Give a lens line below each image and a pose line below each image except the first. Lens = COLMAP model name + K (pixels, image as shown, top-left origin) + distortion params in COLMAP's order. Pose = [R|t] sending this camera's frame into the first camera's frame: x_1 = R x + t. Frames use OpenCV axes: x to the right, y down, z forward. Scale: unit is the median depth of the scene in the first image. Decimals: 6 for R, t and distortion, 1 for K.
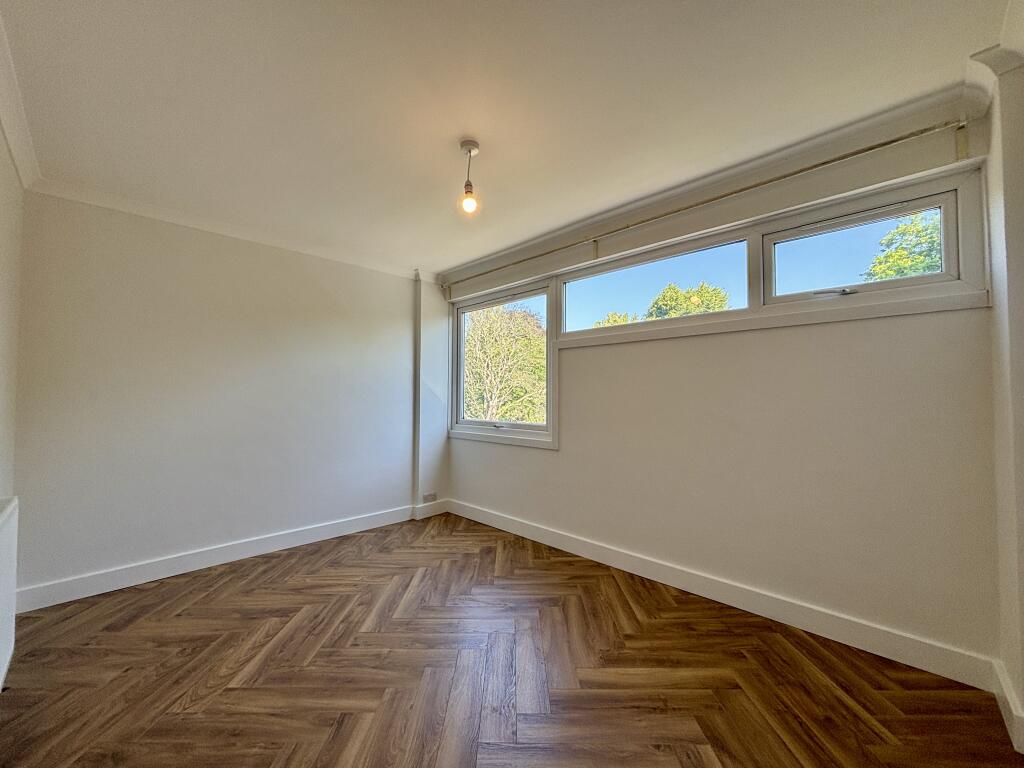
lens RADIAL K [[409.8, 0, 512.3], [0, 409.8, 389.7], [0, 0, 1]] dist [0.003783, 0.000253]
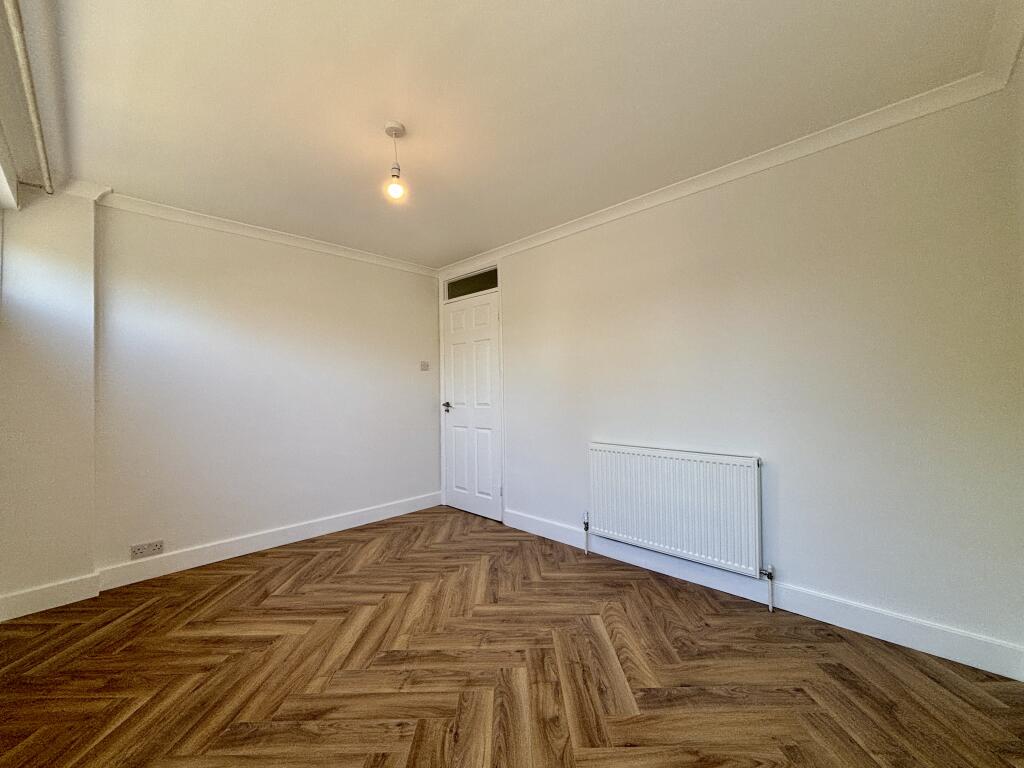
lens RADIAL K [[409.8, 0, 514.6], [0, 409.8, 382.4], [0, 0, 1]] dist [0.003783, 0.000253]
pose [[-0.999772, 0.015195, -0.015006, -0.365745], [0.015722, 0.999241, -0.035638, 0.044562], [0.014453, -0.035866, -0.999252, 1.947853]]
